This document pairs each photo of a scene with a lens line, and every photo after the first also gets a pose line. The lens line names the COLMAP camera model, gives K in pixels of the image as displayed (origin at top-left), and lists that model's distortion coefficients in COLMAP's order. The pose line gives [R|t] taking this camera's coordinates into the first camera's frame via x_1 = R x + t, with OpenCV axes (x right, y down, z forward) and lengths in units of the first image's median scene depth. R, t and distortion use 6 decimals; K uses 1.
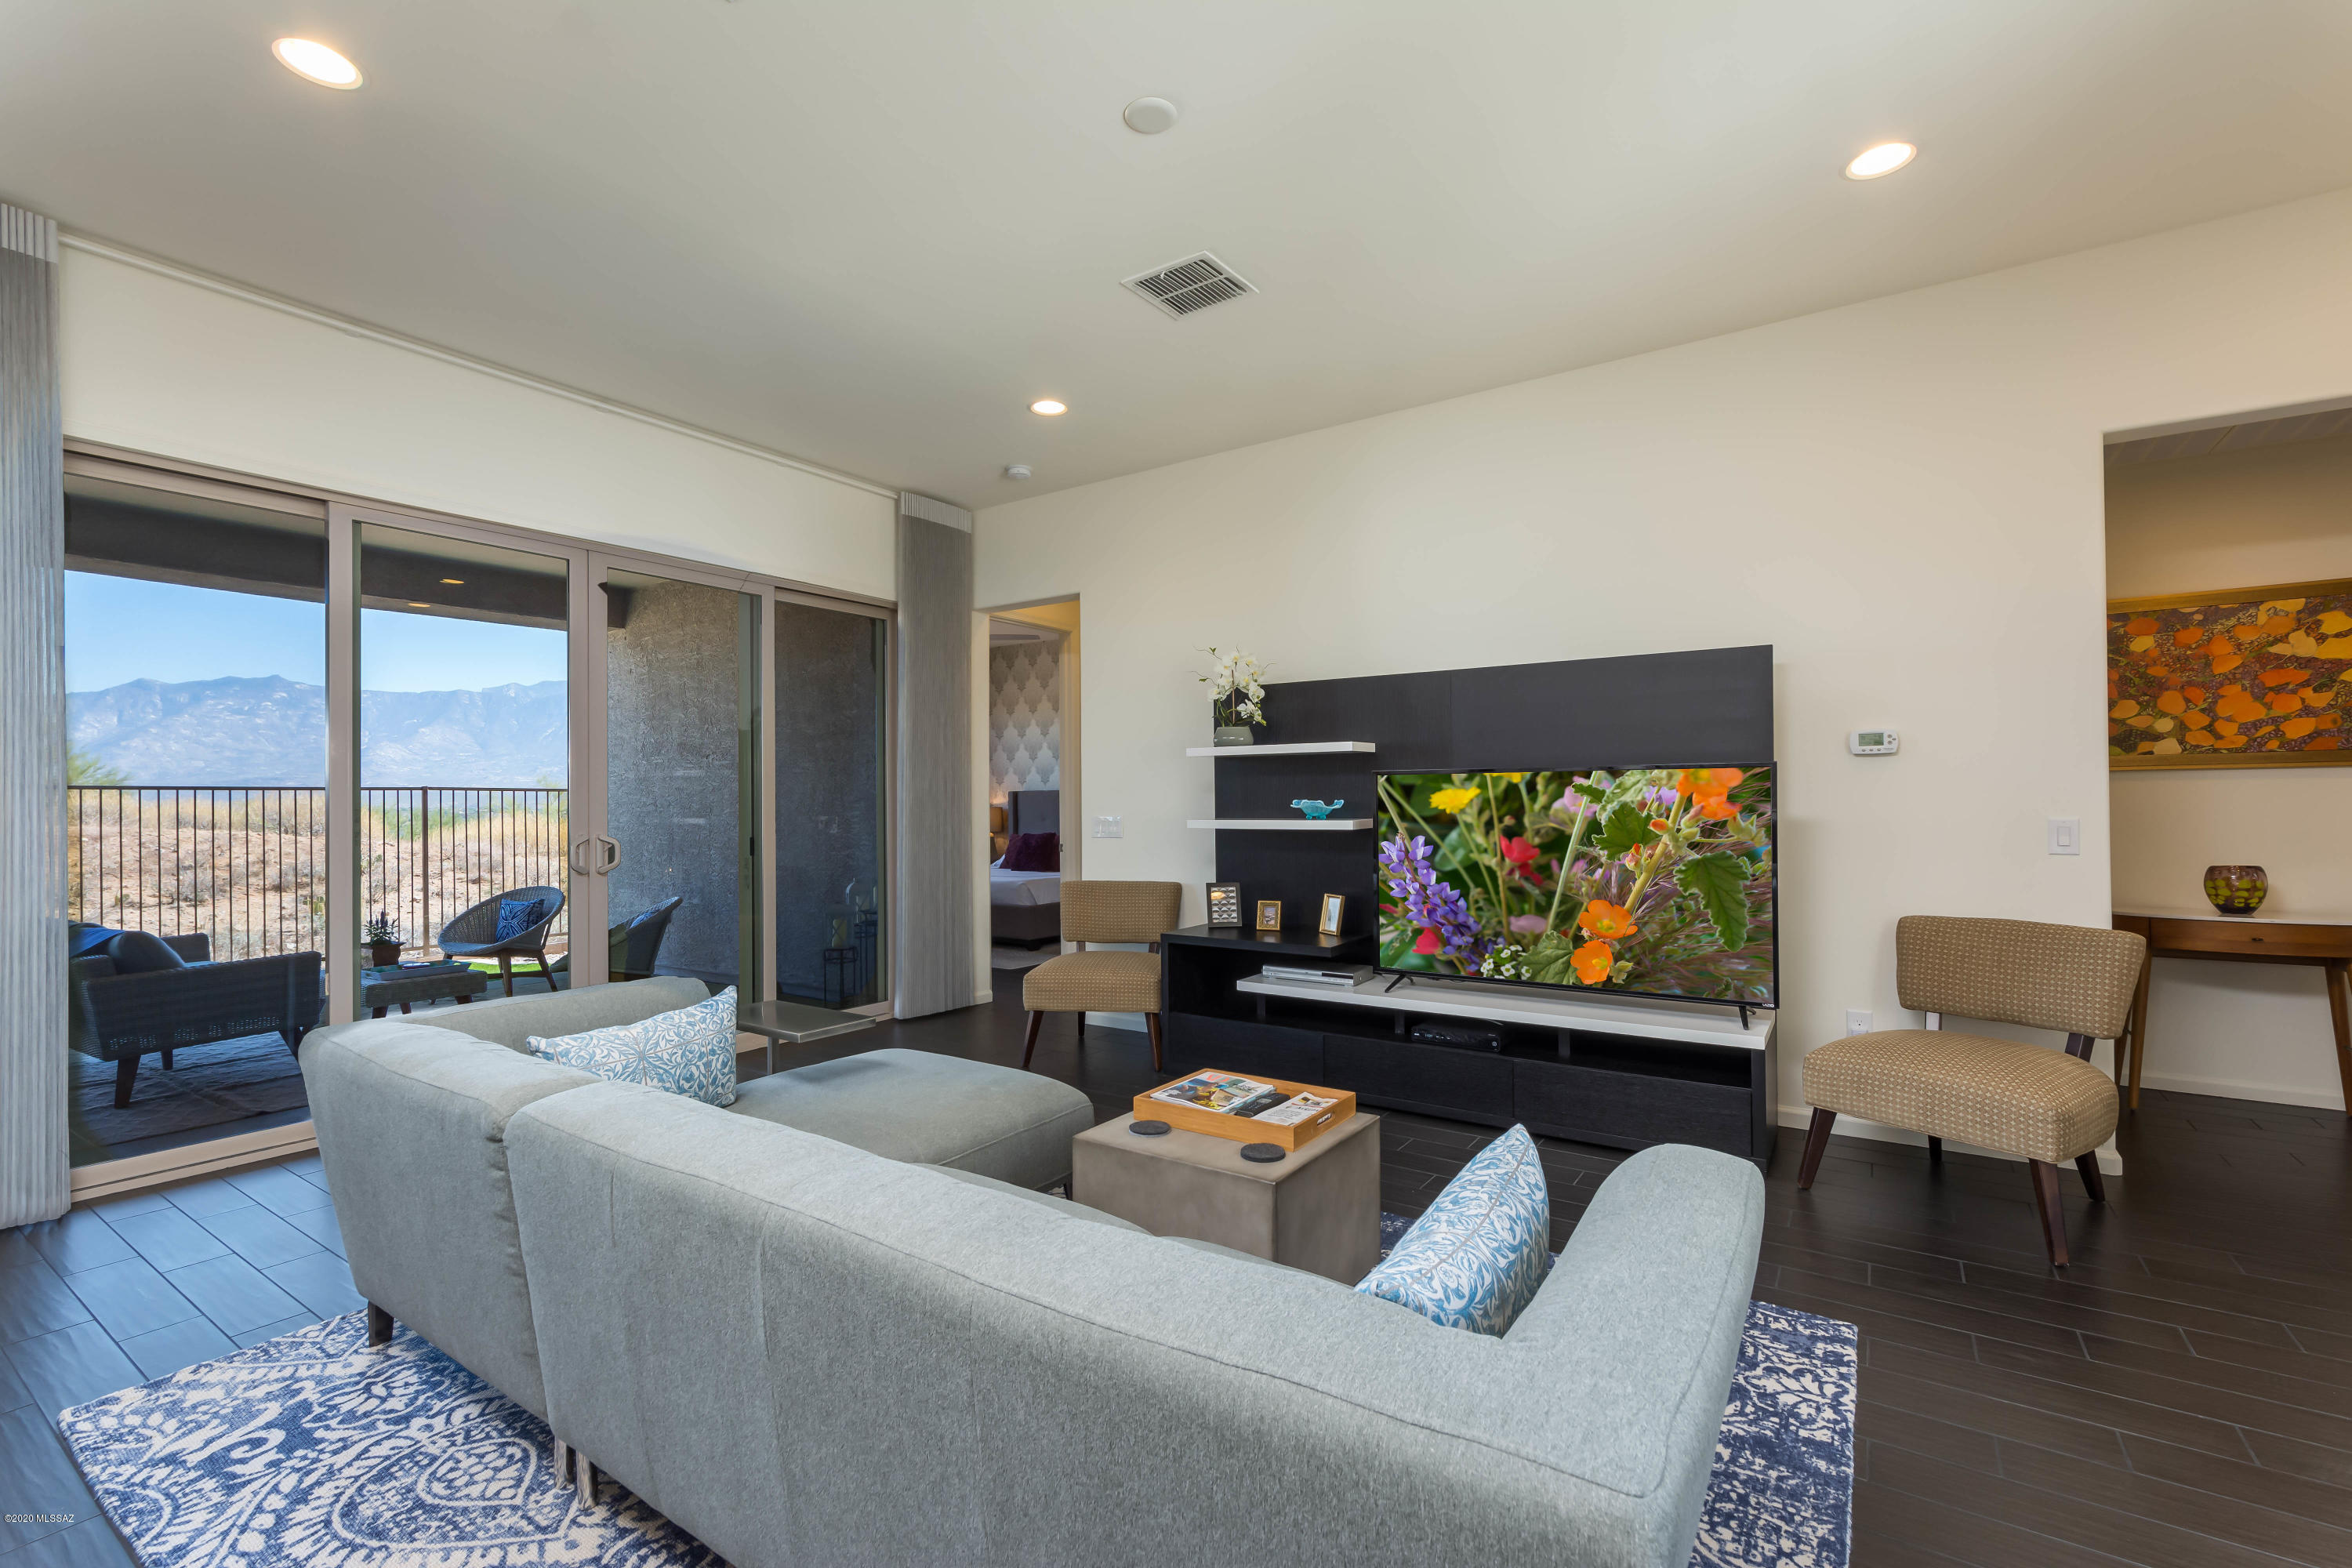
lens RADIAL K [[1028.7, 0, 1178.8], [0, 1028.7, 798.0], [0, 0, 1]] dist [-0.011988, 0.007467]
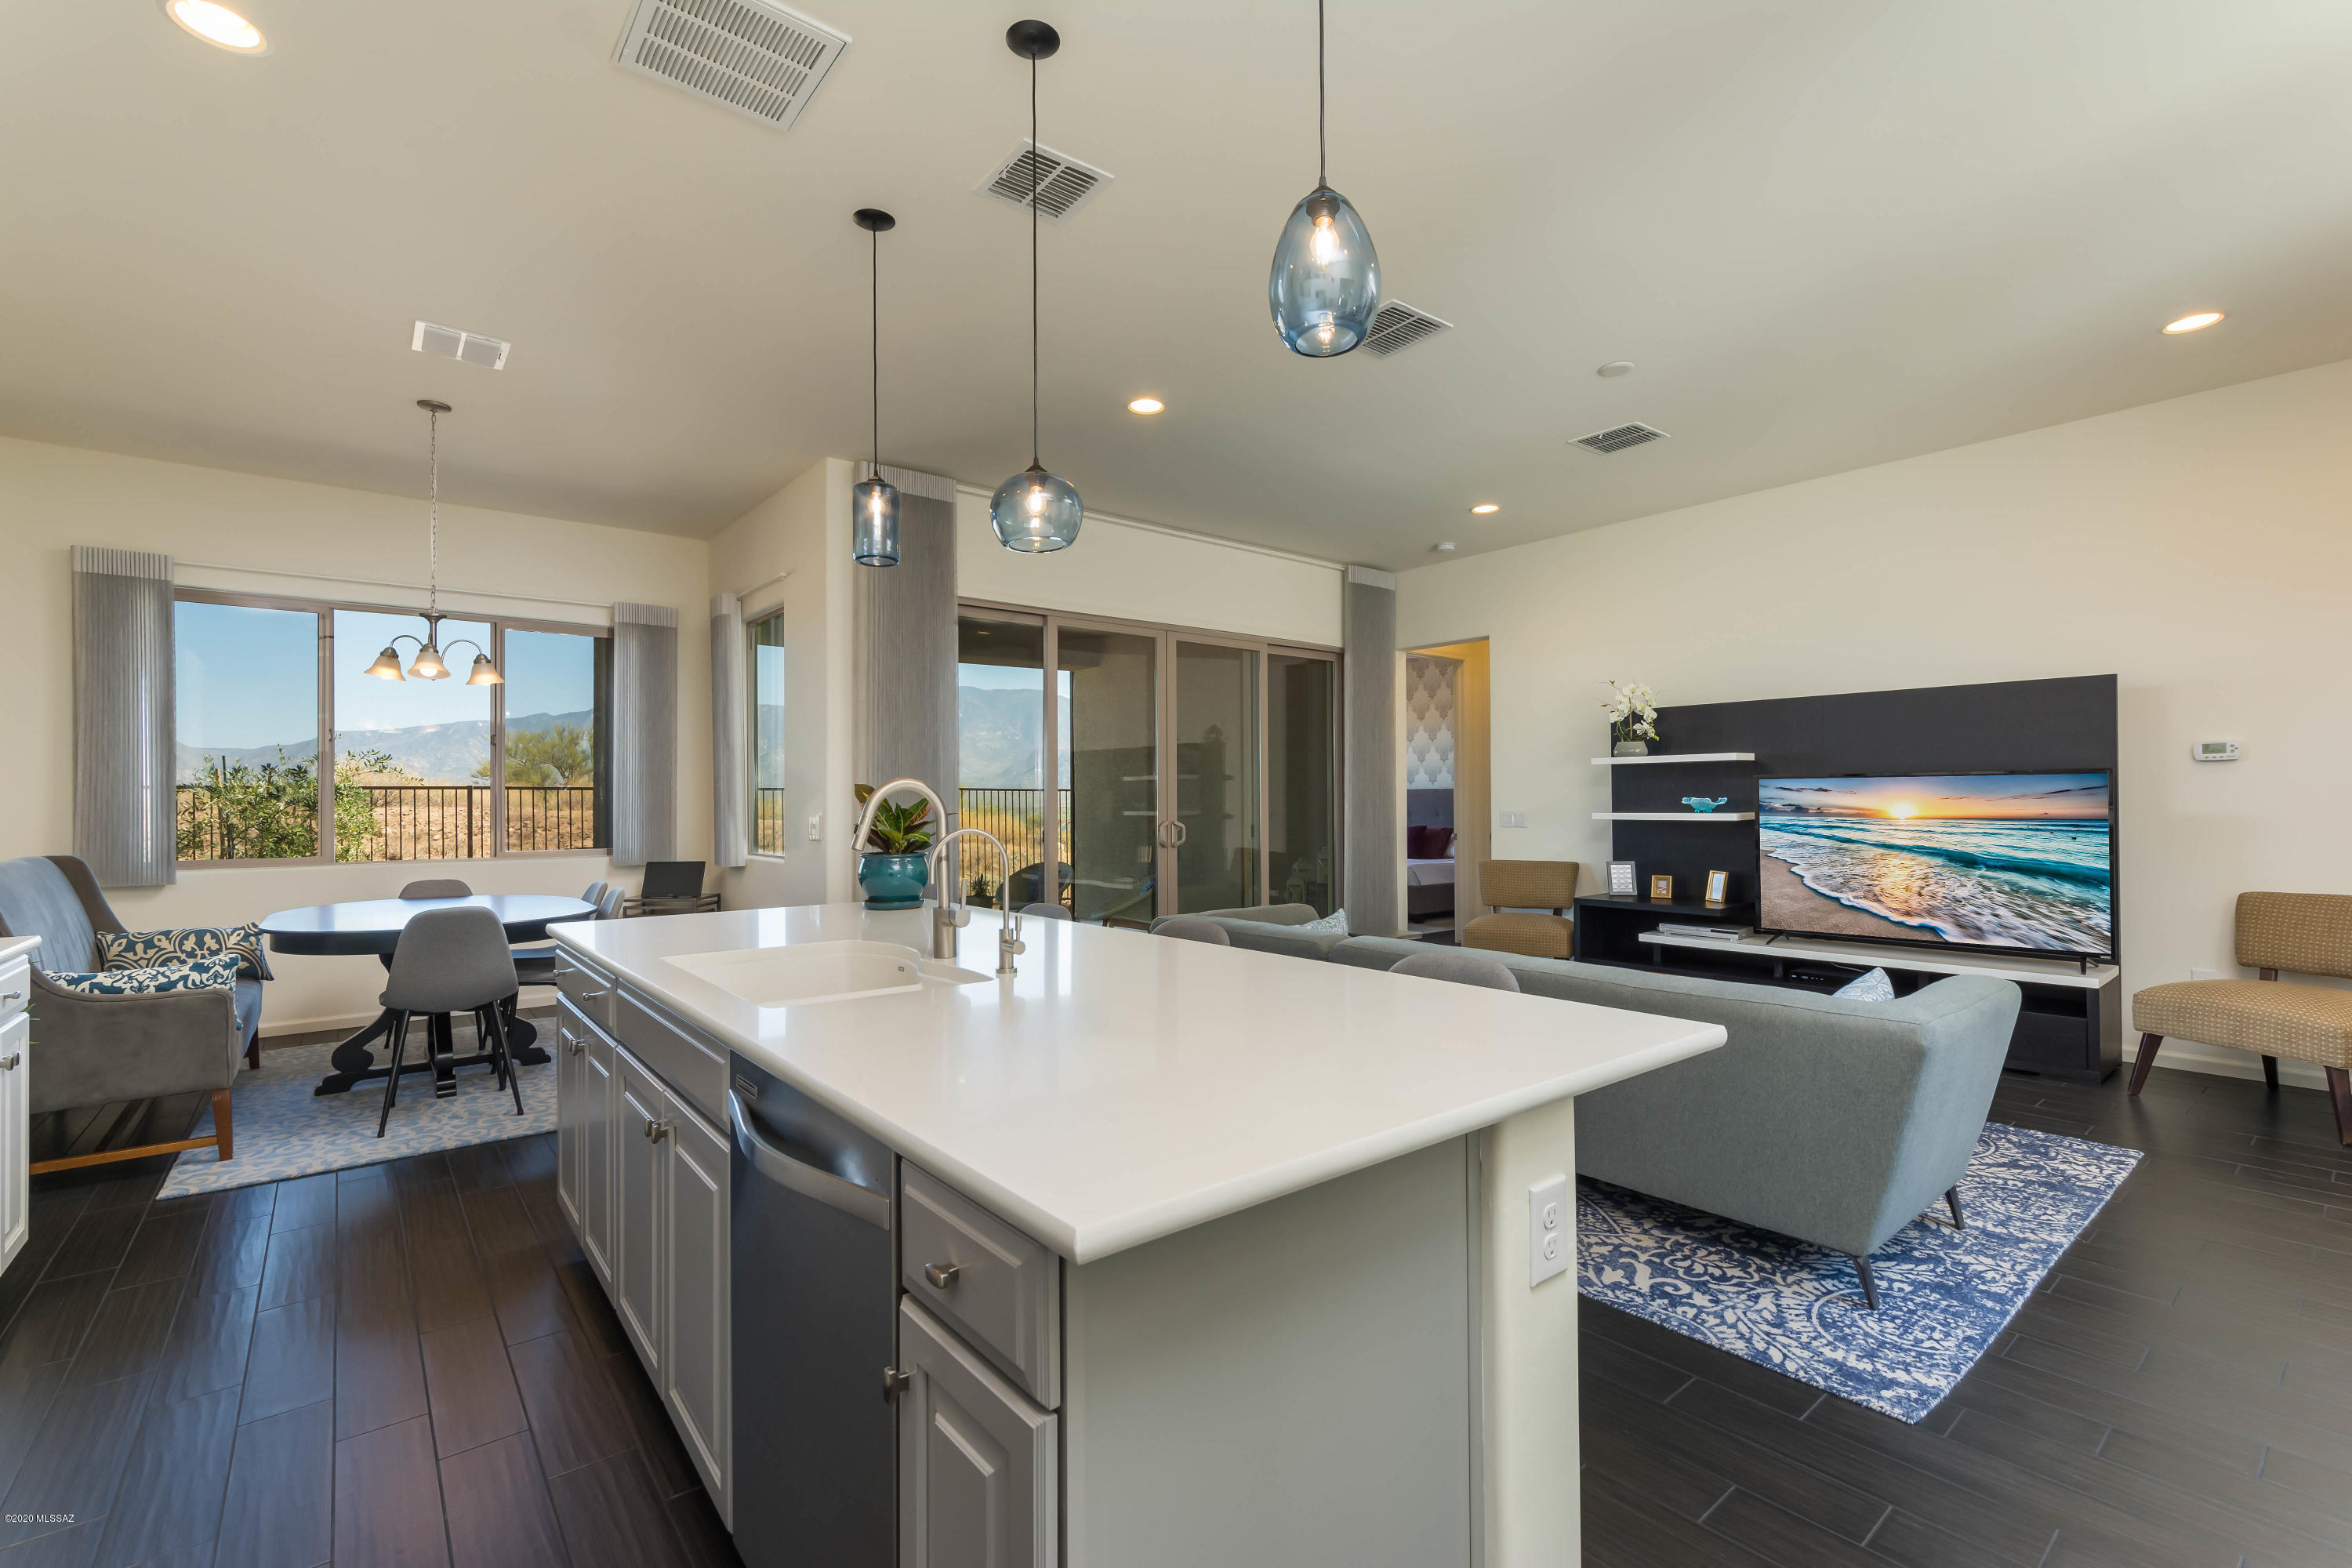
lens RADIAL K [[1027.5, 0, 1176.1], [0, 1027.5, 798.7], [0, 0, 1]] dist [-0.000775, -0.000066]
pose [[0.958833, 0.000070, -0.283971, -0.135050], [0.001126, 0.999991, 0.004049, -0.002669], [0.283969, -0.004202, 0.958824, -0.427568]]
